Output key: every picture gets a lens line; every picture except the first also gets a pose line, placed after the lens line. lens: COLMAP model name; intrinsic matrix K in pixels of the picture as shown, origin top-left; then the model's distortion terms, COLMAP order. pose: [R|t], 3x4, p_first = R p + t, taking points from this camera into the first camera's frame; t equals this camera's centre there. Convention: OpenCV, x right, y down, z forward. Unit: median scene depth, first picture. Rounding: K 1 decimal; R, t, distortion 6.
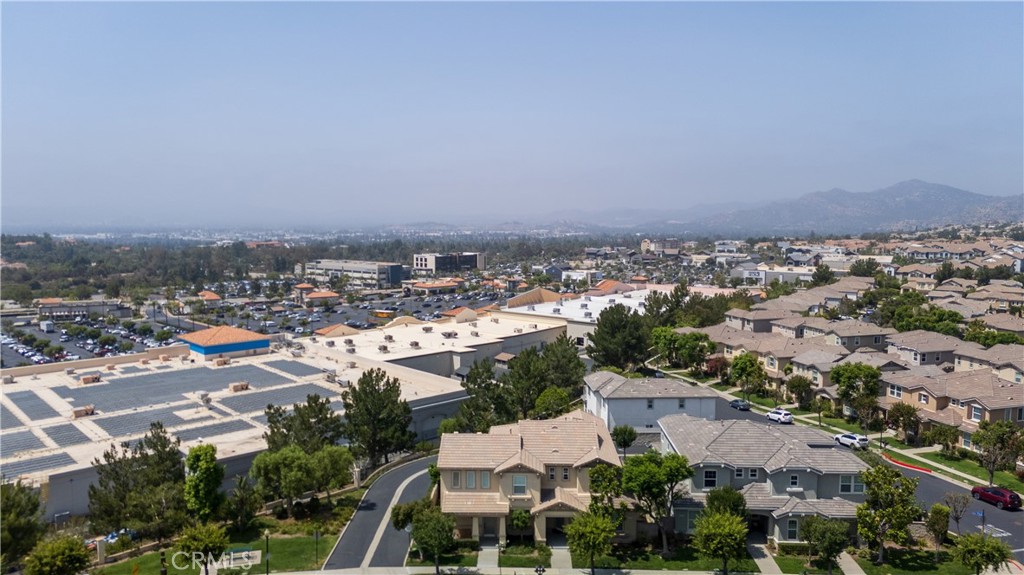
lens RADIAL K [[752.4, 0, 515.7], [0, 752.4, 289.8], [0, 0, 1]] dist [0.082356, -0.084315]
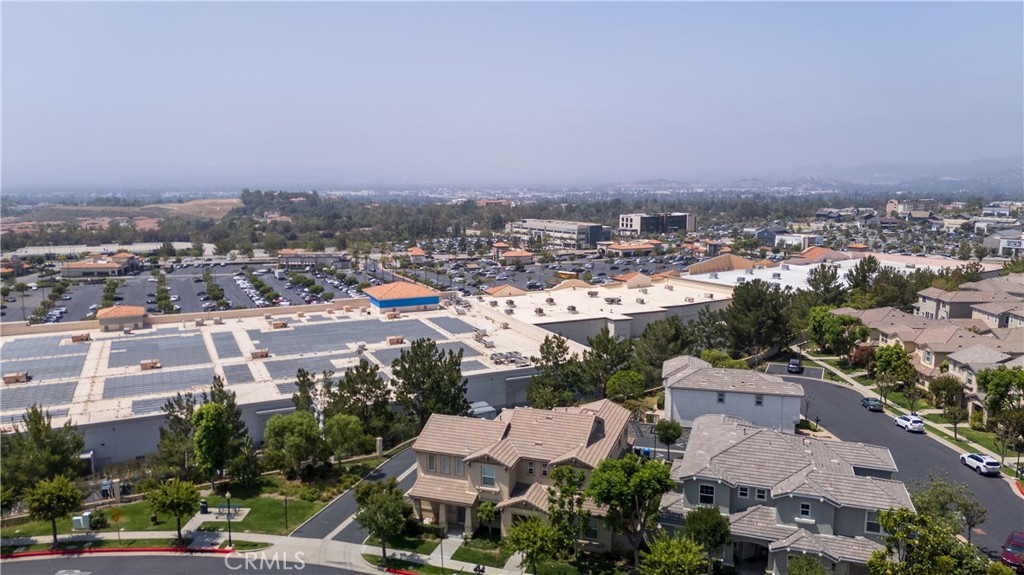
lens RADIAL K [[752.4, 0, 509.0], [0, 752.4, 289.4], [0, 0, 1]] dist [0.082356, -0.084315]
pose [[0.952725, 0.044952, -0.300491, 0.131743], [-0.028595, 0.997871, 0.058616, -0.014035], [0.302487, -0.047252, 0.951982, 0.050447]]
